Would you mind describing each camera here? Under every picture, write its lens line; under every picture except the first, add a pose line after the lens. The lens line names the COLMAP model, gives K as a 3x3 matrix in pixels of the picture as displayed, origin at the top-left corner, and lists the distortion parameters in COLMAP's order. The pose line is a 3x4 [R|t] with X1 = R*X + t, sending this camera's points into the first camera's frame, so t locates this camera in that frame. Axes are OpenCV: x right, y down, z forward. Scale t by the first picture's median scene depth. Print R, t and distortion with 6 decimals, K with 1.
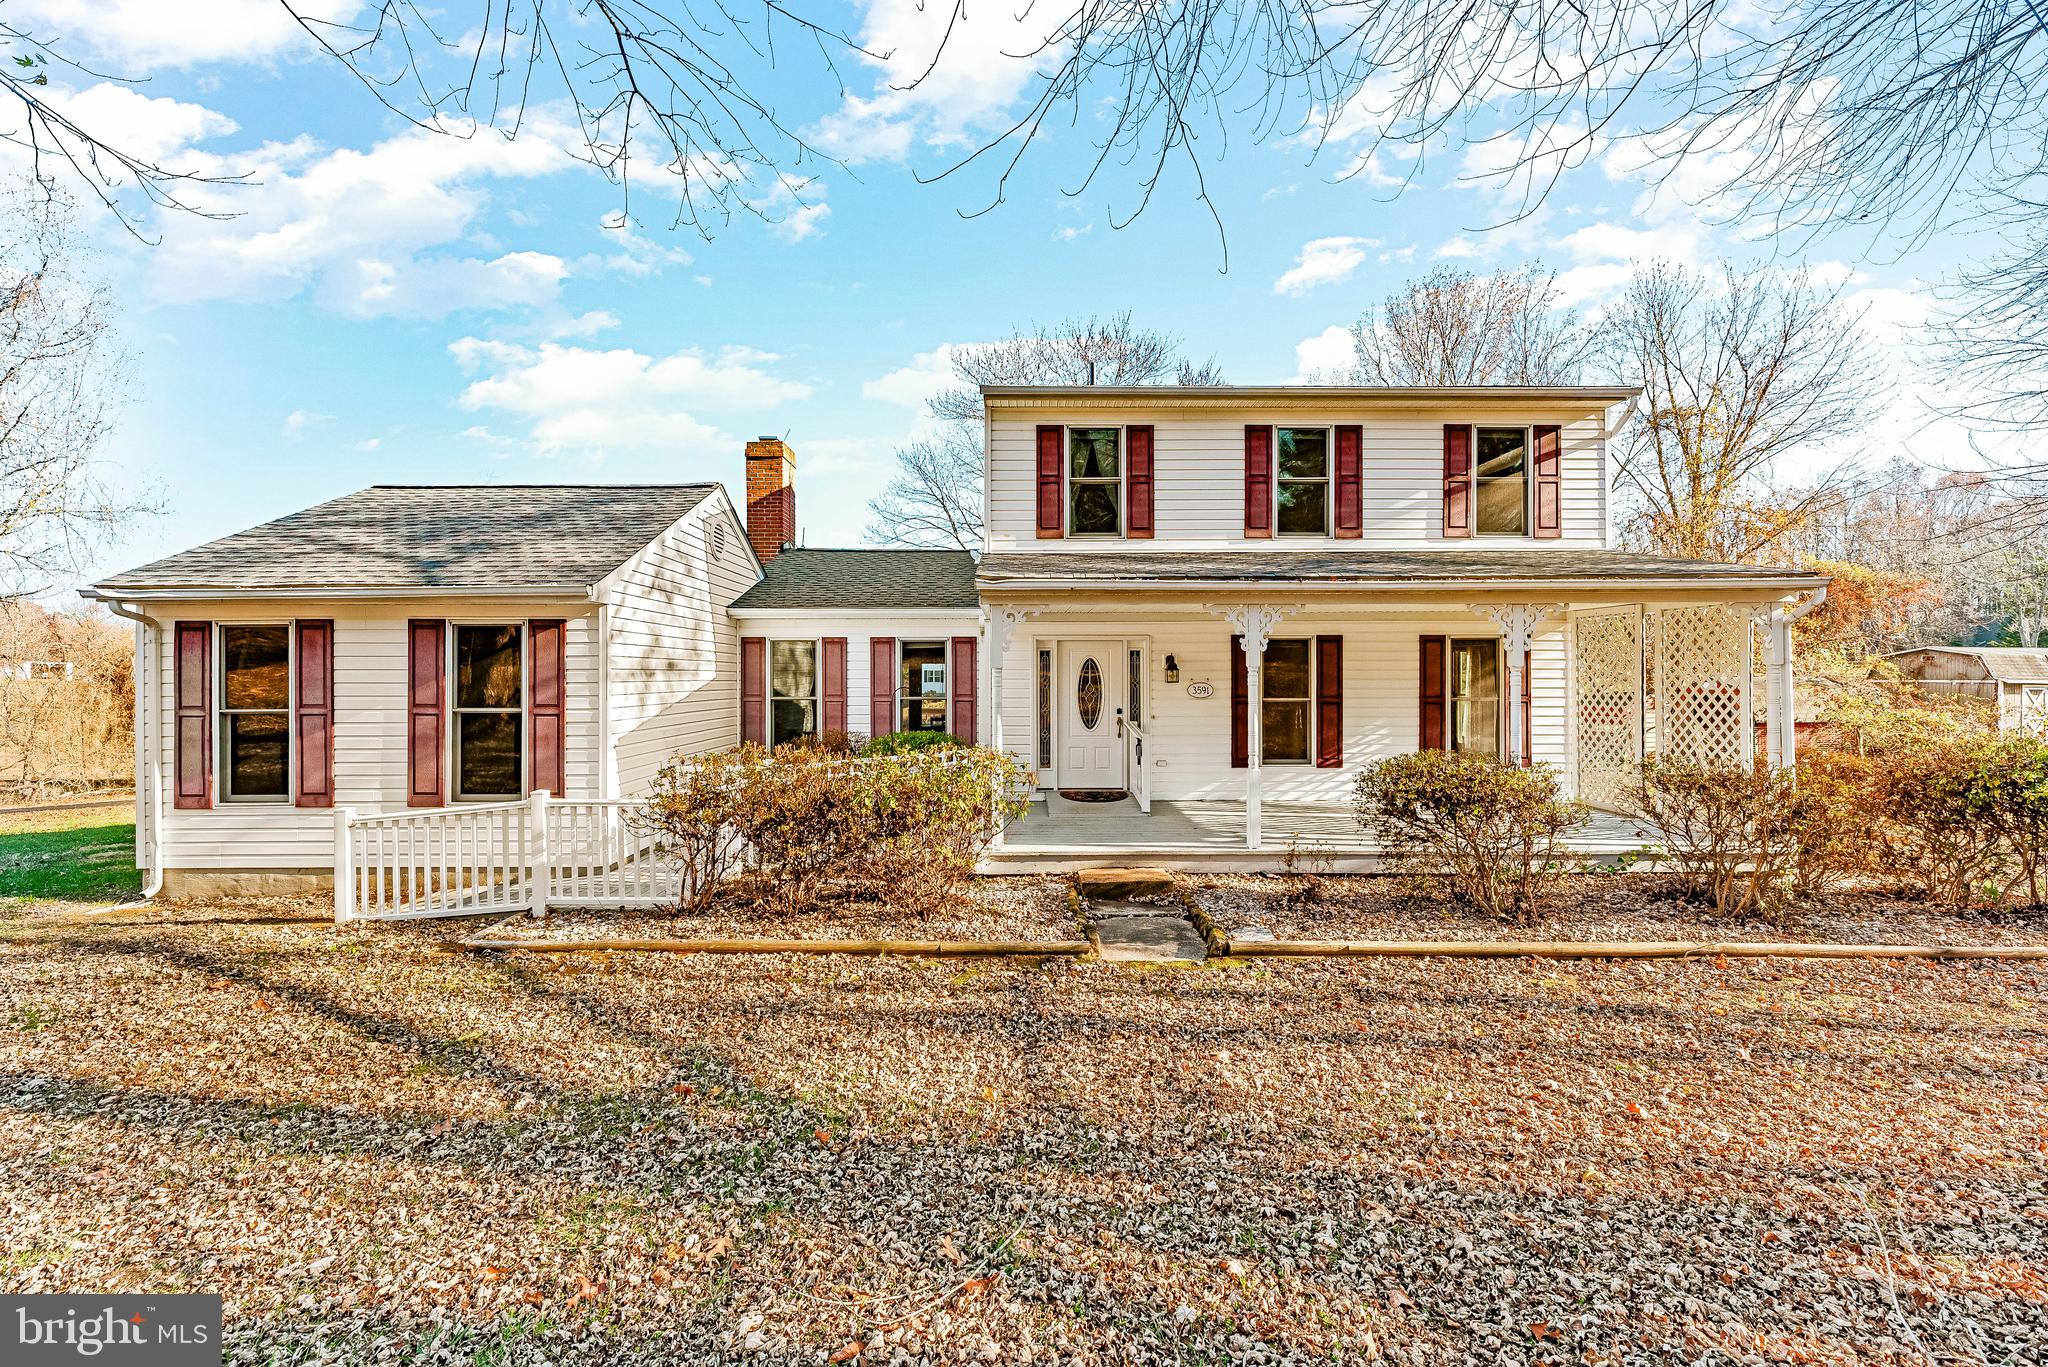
lens RADIAL K [[843.0, 0, 1018.4], [0, 843.0, 662.4], [0, 0, 1]] dist [0.001575, 0.000484]
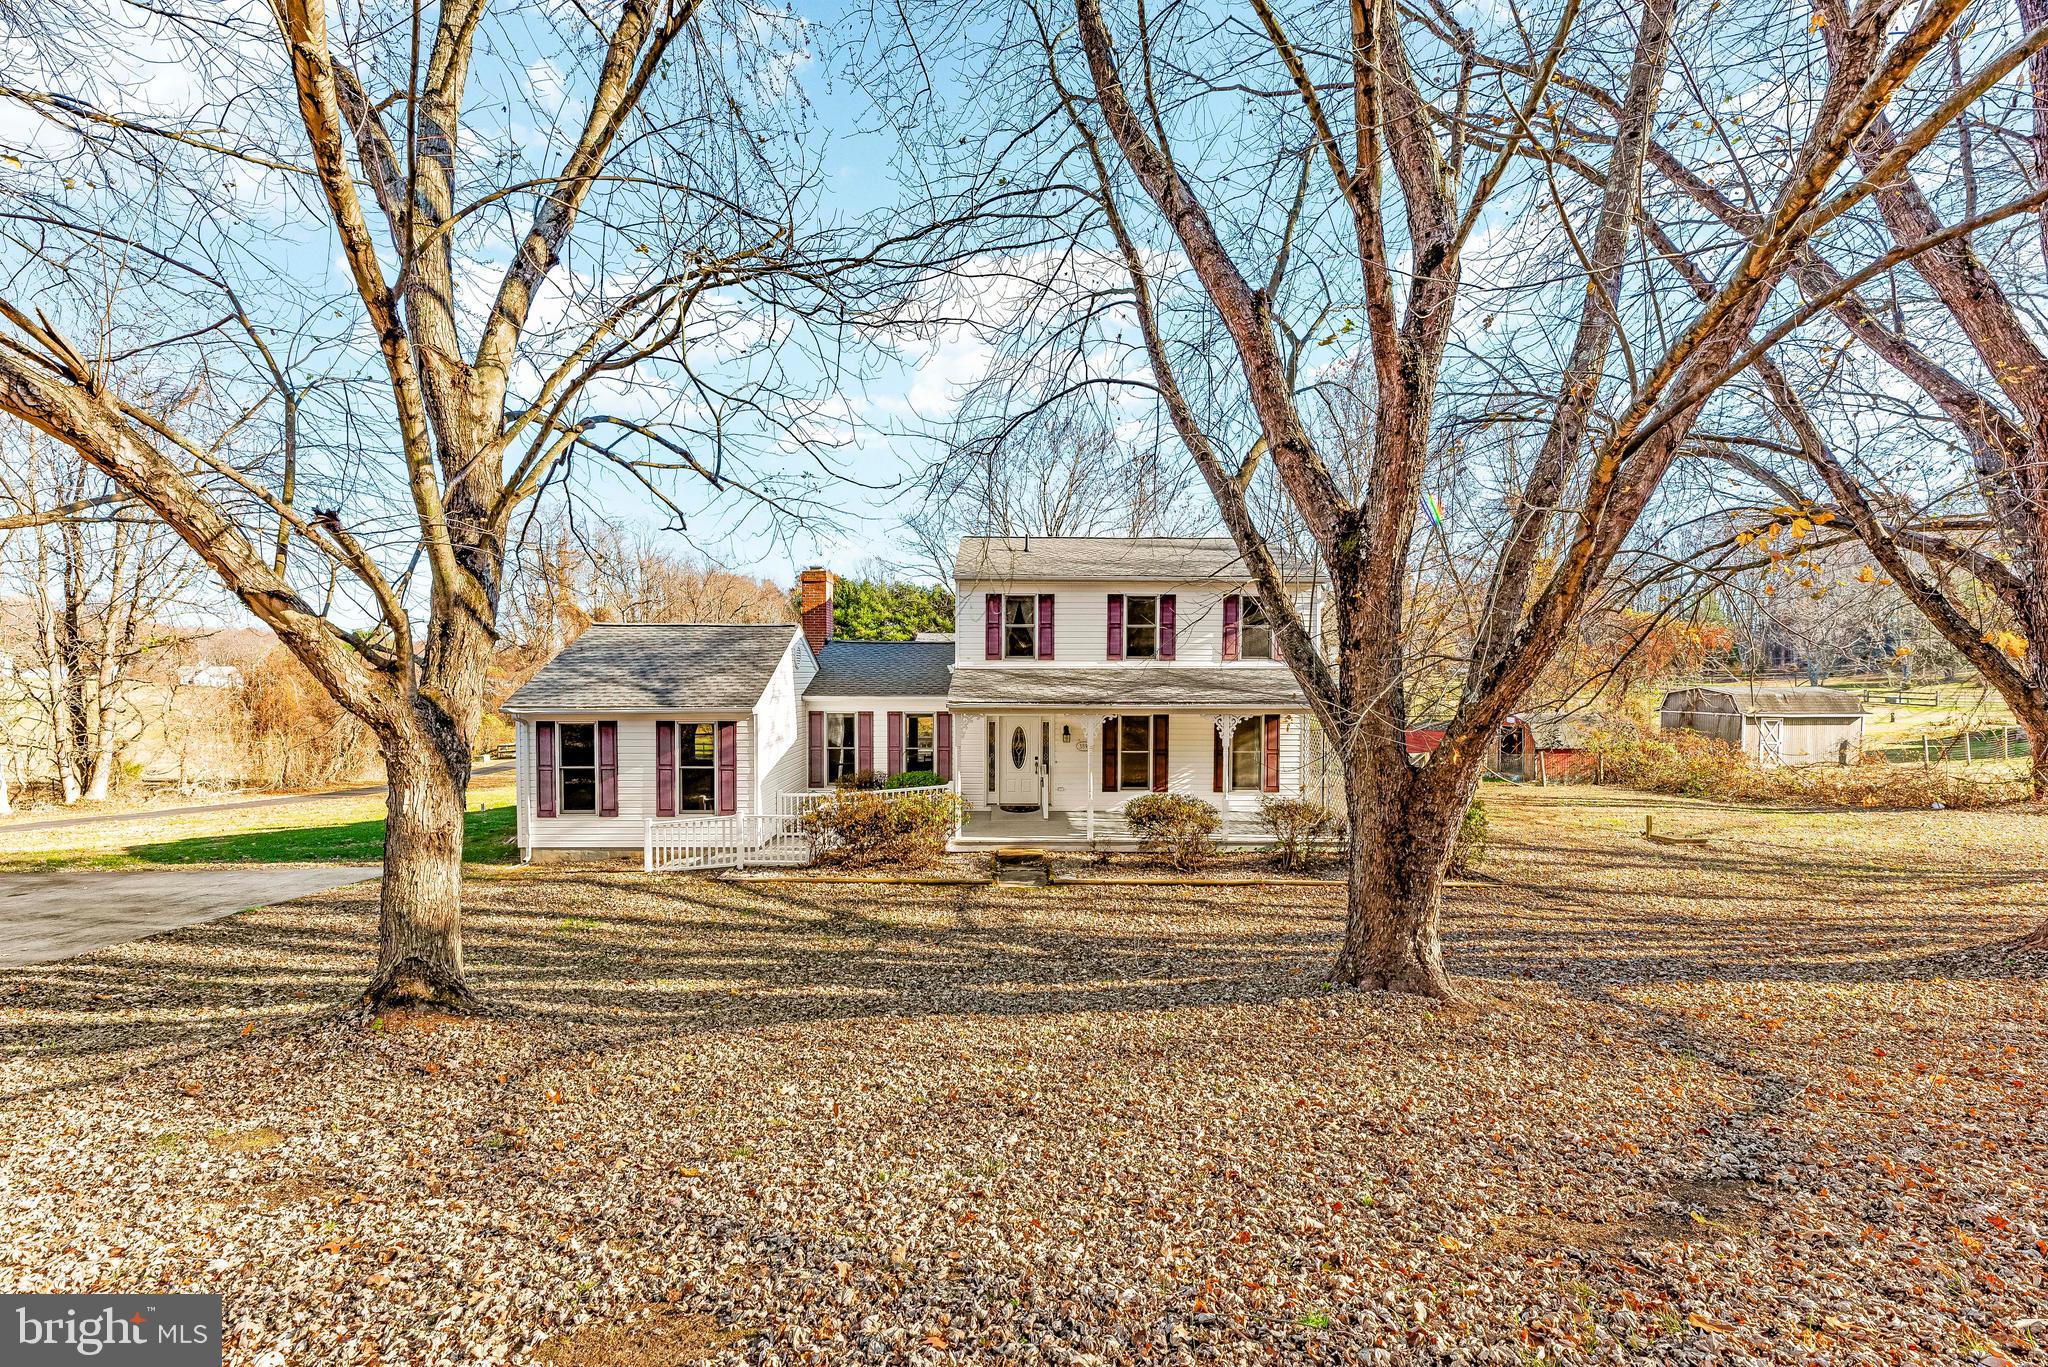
lens RADIAL K [[825.7, 0, 1014.6], [0, 825.7, 693.6], [0, 0, 1]] dist [0.003241, 0.000148]
pose [[0.999972, 0.004715, 0.005801, 0.094369], [-0.004951, 0.999131, 0.041389, -0.196427], [-0.005601, -0.041416, 0.999126, -0.904750]]
